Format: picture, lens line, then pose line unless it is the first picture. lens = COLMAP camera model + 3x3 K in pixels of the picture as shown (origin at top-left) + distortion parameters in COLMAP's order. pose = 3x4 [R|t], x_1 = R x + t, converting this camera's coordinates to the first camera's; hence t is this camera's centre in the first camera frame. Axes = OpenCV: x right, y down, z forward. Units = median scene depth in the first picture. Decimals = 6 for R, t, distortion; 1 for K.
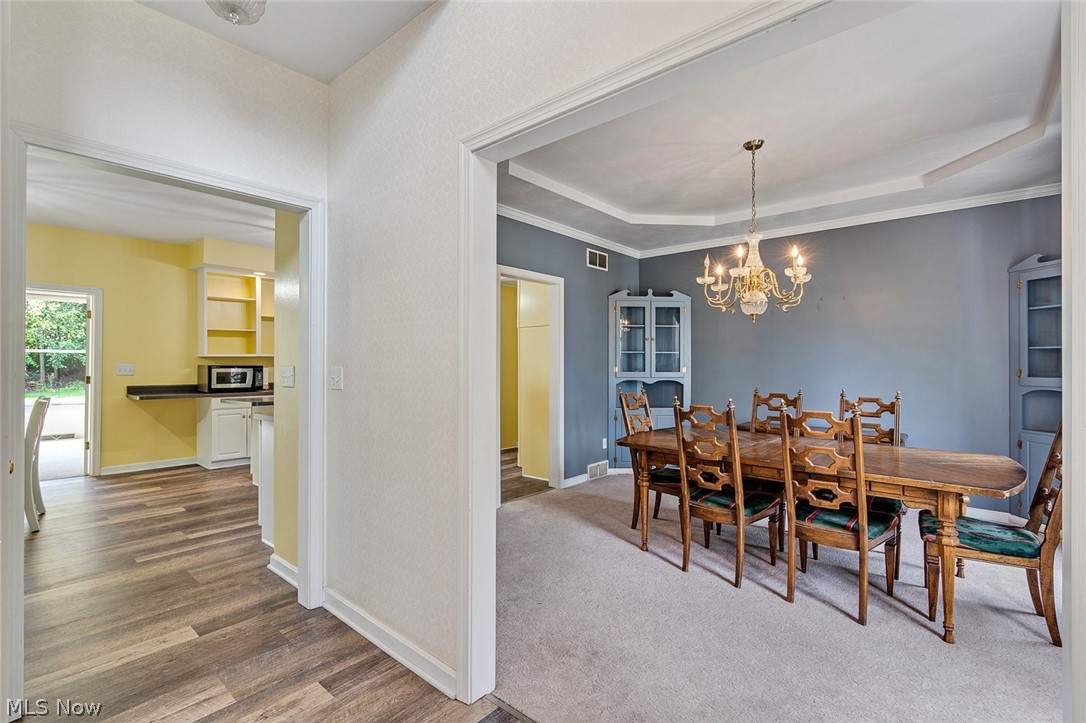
lens RADIAL K [[489.9, 0, 543.0], [0, 489.9, 361.5], [0, 0, 1]] dist [0.000556, 0.000158]
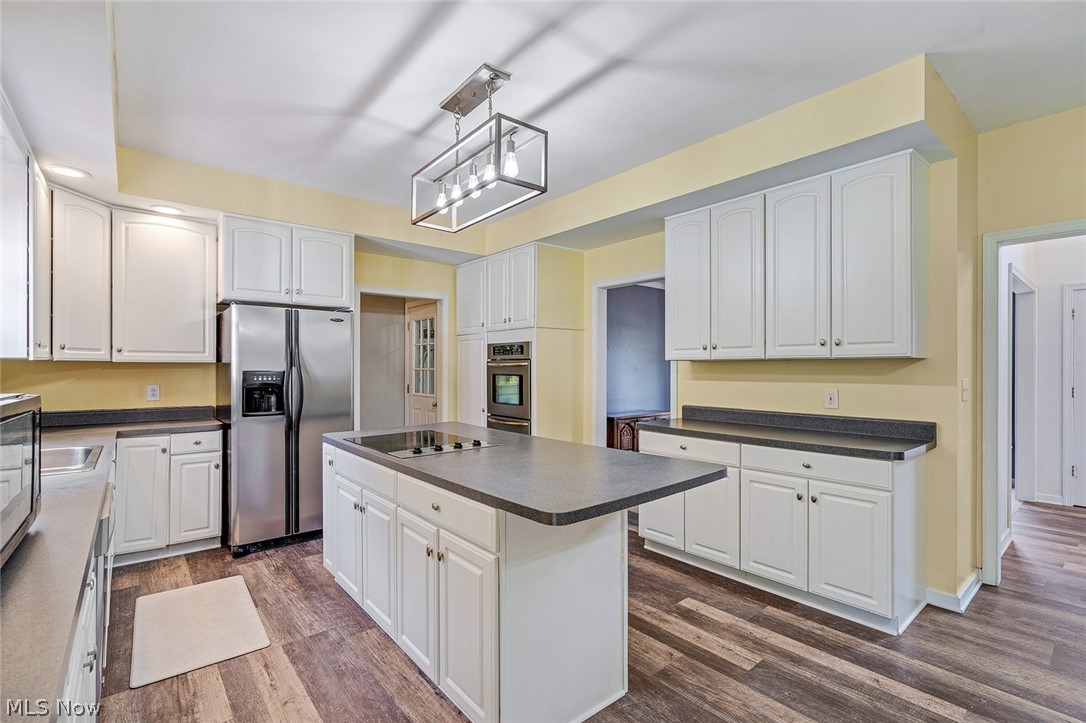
lens RADIAL K [[490.7, 0, 539.5], [0, 490.7, 368.4], [0, 0, 1]] dist [0.001635, 0.000739]
pose [[0.162812, -0.003834, 0.986650, -0.813350], [-0.004289, 0.999980, 0.004594, -0.005298], [-0.986648, -0.004979, 0.162793, 0.845429]]
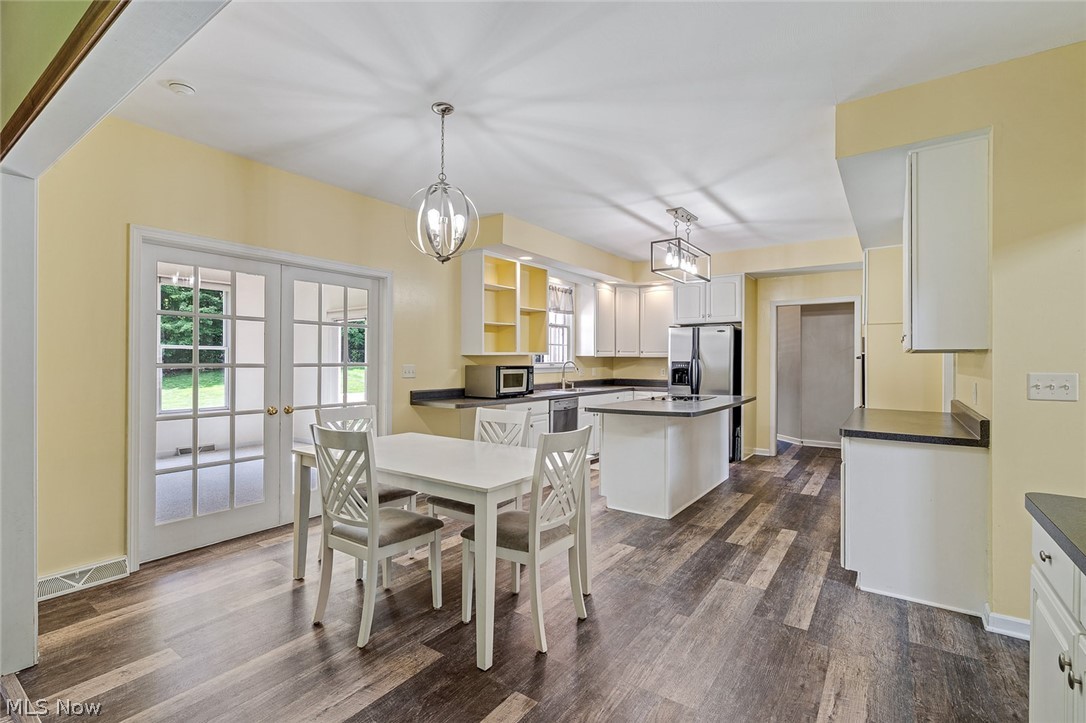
lens RADIAL K [[497.1, 0, 534.9], [0, 497.1, 359.0], [0, 0, 1]] dist [0.000715, 0.000444]
pose [[0.995967, 0.001435, 0.089711, -0.715030], [-0.001627, 0.999997, 0.002072, -0.005872], [-0.089707, -0.002210, 0.995966, 0.147811]]
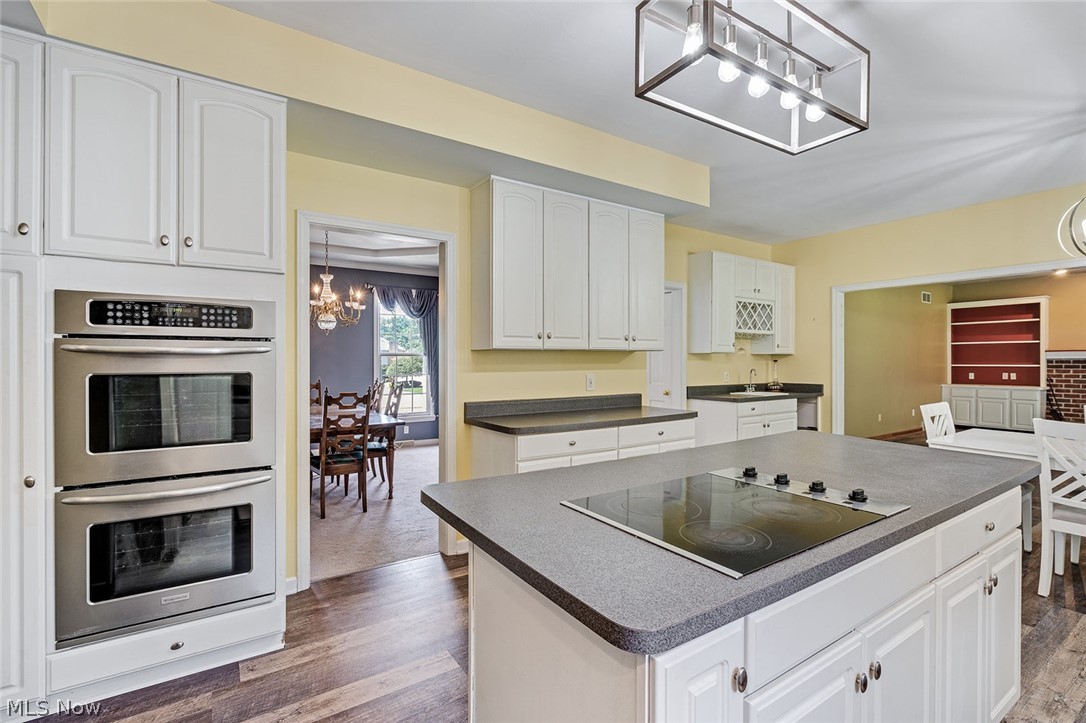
lens RADIAL K [[493.5, 0, 539.9], [0, 493.5, 365.0], [0, 0, 1]] dist [-0.001880, -0.000157]
pose [[-0.961987, -0.005885, 0.273032, -0.341034], [-0.003301, 0.999945, 0.009925, -0.001397], [-0.273076, 0.008647, -0.961954, 1.292124]]
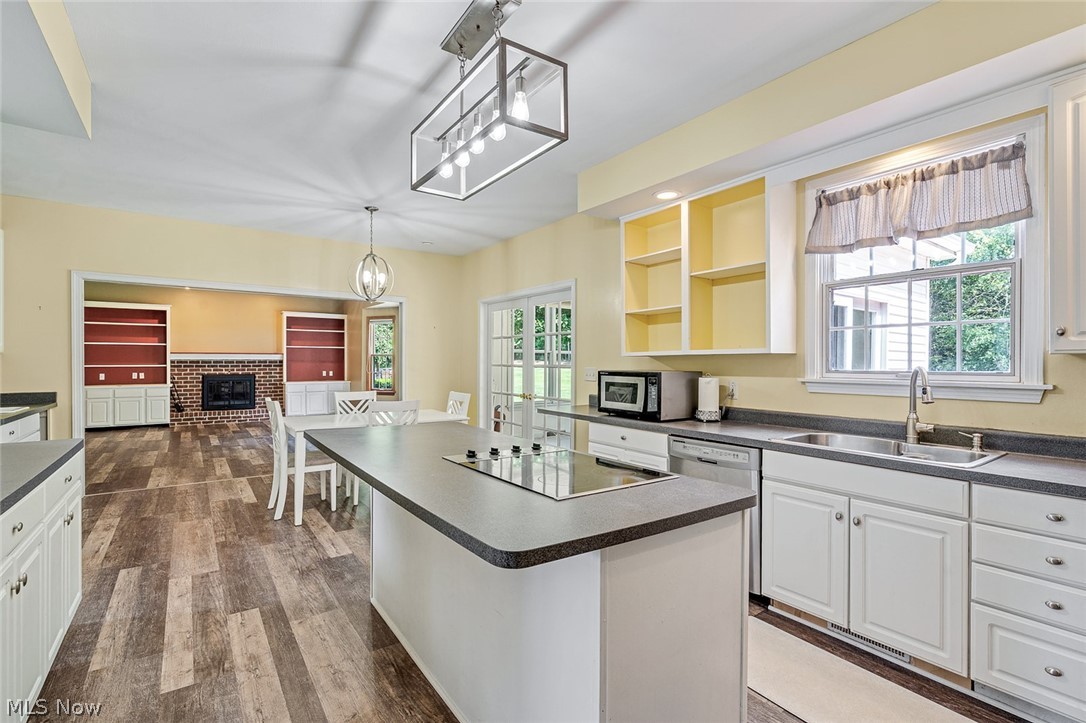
lens RADIAL K [[493.5, 0, 539.9], [0, 493.5, 365.0], [0, 0, 1]] dist [-0.001880, -0.000157]
pose [[-0.237553, 0.004050, -0.971366, -0.041571], [-0.001815, 0.999988, 0.004614, -0.001943], [0.971373, 0.002859, -0.237543, 1.108014]]
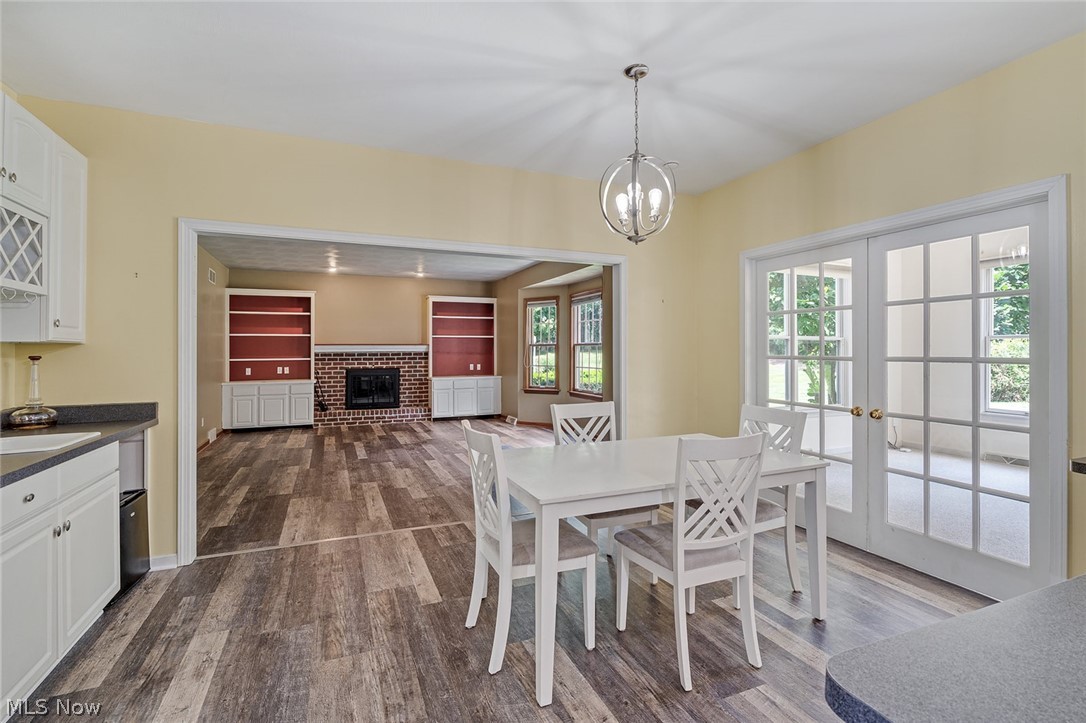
lens RADIAL K [[496.7, 0, 540.9], [0, 496.7, 344.1], [0, 0, 1]] dist [-0.001962, 0.000042]
pose [[-0.443154, -0.014578, -0.896327, -0.331443], [0.004854, 0.999814, -0.018661, -0.003116], [0.896432, -0.012620, -0.443001, 0.765585]]
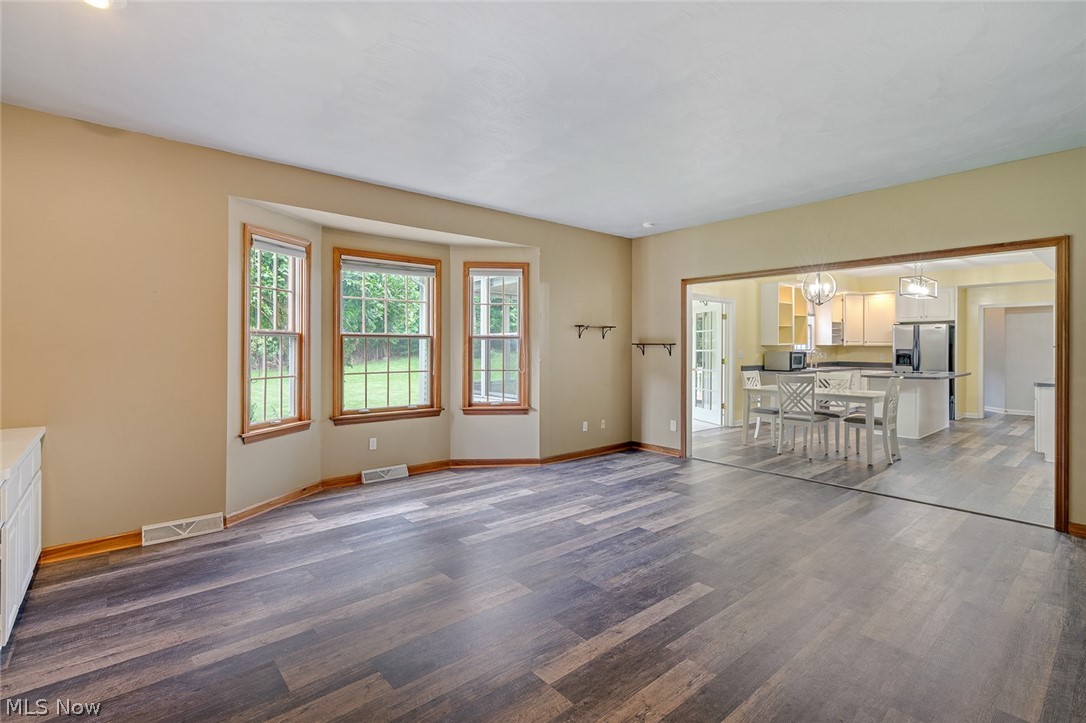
lens RADIAL K [[504.0, 0, 545.4], [0, 504.0, 345.9], [0, 0, 1]] dist [0.015517, -0.000271]
pose [[0.989821, -0.000173, -0.142317, -1.211349], [0.000327, 0.999999, 0.001055, -0.010693], [0.142317, -0.001091, 0.989821, -0.567723]]
